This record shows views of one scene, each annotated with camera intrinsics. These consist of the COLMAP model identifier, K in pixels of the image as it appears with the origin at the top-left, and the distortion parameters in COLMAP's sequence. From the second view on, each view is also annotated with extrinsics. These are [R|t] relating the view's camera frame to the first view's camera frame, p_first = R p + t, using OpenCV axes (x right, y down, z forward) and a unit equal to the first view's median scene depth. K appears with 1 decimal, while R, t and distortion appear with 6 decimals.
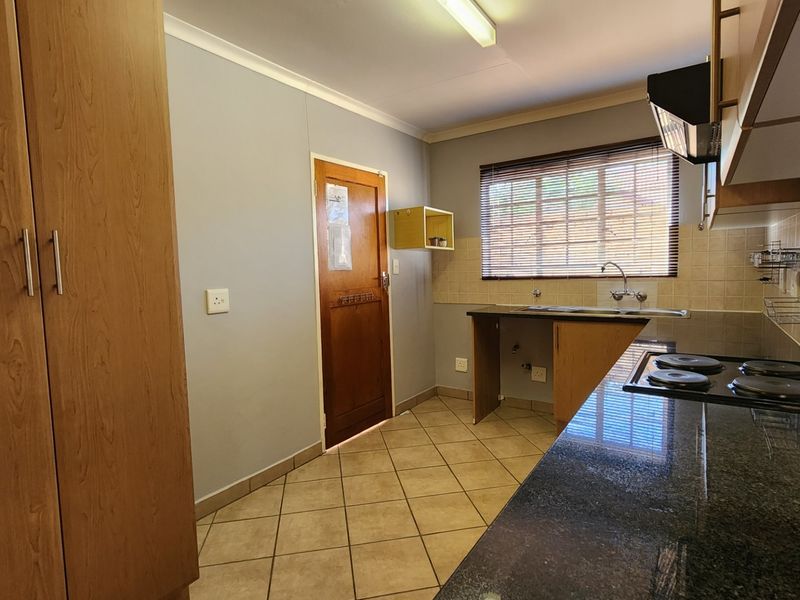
lens RADIAL K [[437.4, 0, 394.7], [0, 437.4, 297.9], [0, 0, 1]] dist [0.006133, 0.000092]
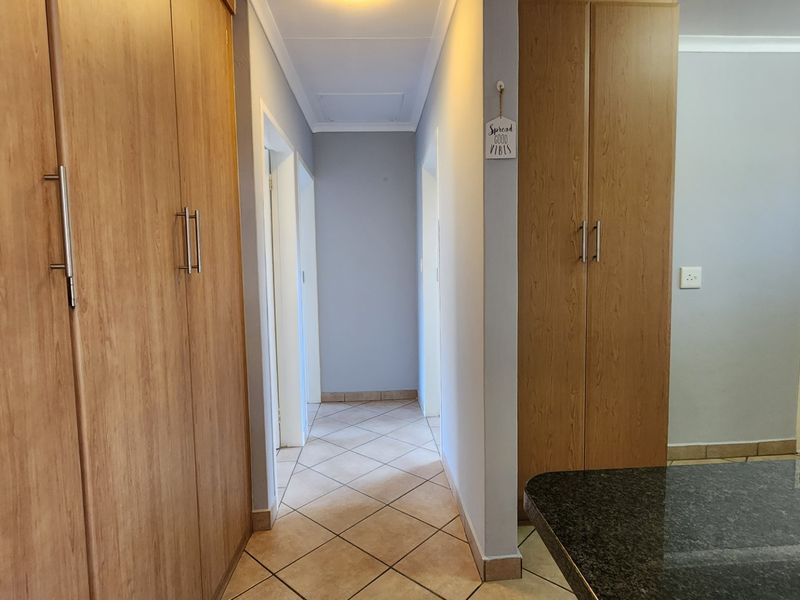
lens RADIAL K [[437.4, 0, 403.3], [0, 437.4, 303.2], [0, 0, 1]] dist [0.006133, 0.000092]
pose [[0.623528, 0.074579, -0.778236, 0.013371], [-0.050436, 0.997203, 0.055153, 0.034099], [0.780173, 0.004861, 0.625545, -0.201754]]
